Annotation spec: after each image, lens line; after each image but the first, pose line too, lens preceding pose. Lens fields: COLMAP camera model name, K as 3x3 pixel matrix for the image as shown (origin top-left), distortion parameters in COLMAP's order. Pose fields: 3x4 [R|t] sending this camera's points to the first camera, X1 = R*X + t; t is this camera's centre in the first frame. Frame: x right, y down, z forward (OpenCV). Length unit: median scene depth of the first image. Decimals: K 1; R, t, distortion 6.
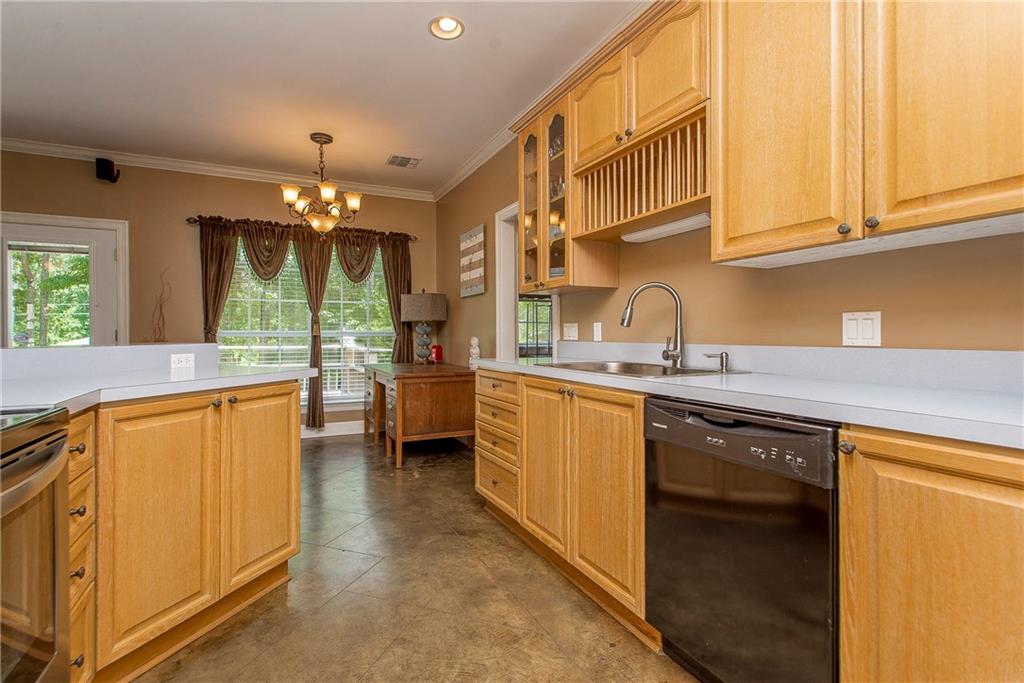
lens RADIAL K [[482.3, 0, 503.8], [0, 482.3, 330.3], [0, 0, 1]] dist [0.009035, -0.002969]
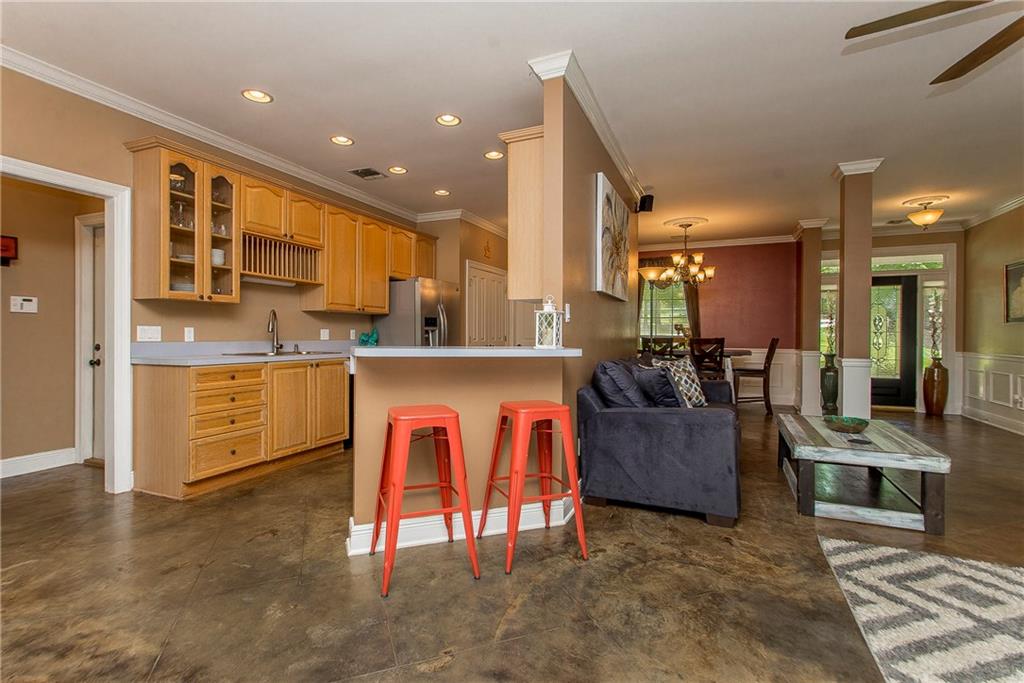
lens RADIAL K [[482.3, 0, 493.4], [0, 482.3, 334.9], [0, 0, 1]] dist [0.009035, -0.002969]
pose [[-0.638447, -0.000634, 0.769665, -0.846138], [-0.010464, 0.999914, -0.007857, 0.003676], [-0.769594, -0.013071, -0.638399, 0.756028]]
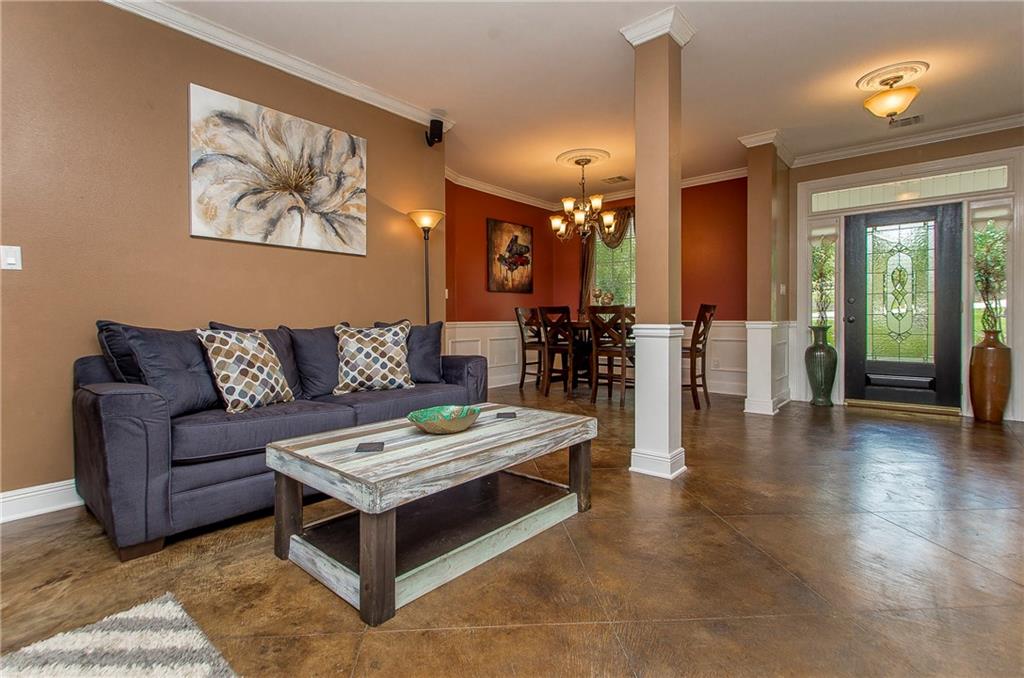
lens RADIAL K [[482.3, 0, 489.7], [0, 482.3, 323.9], [0, 0, 1]] dist [0.009035, -0.002969]
pose [[-0.382572, -0.009327, 0.923879, -1.071666], [-0.003895, 0.999956, 0.008482, 0.030914], [-0.923917, -0.000354, -0.382592, -0.000920]]
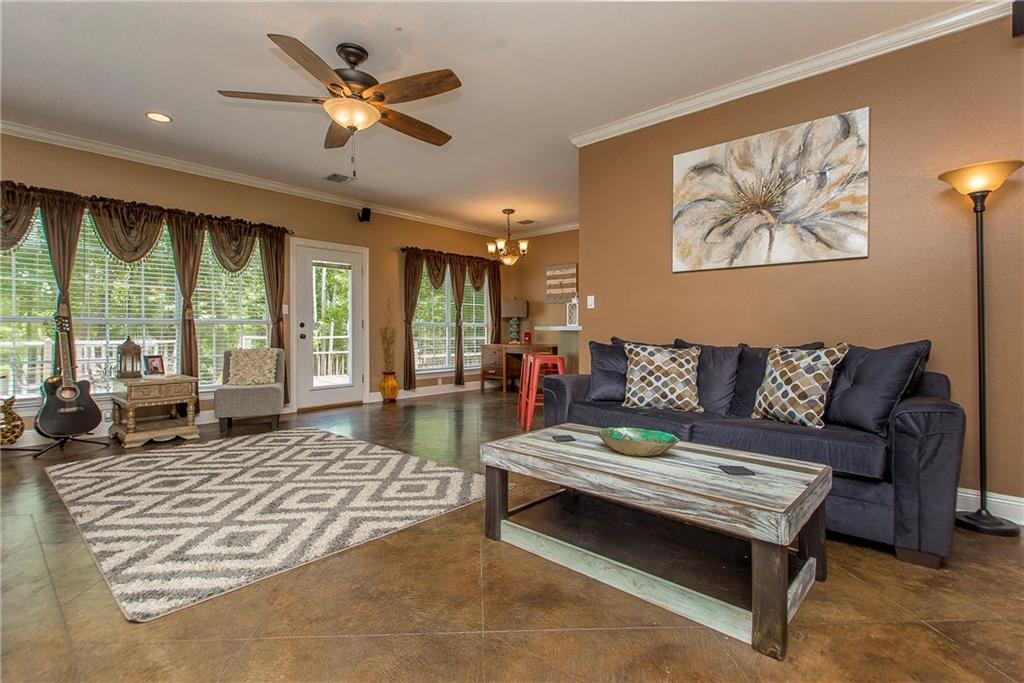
lens RADIAL K [[482.3, 0, 505.0], [0, 482.3, 334.3], [0, 0, 1]] dist [0.009035, -0.002969]
pose [[0.924845, -0.000410, 0.380344, -0.916576], [-0.005344, 0.999887, 0.014072, 0.017923], [-0.380306, -0.015047, 0.924738, -0.529287]]
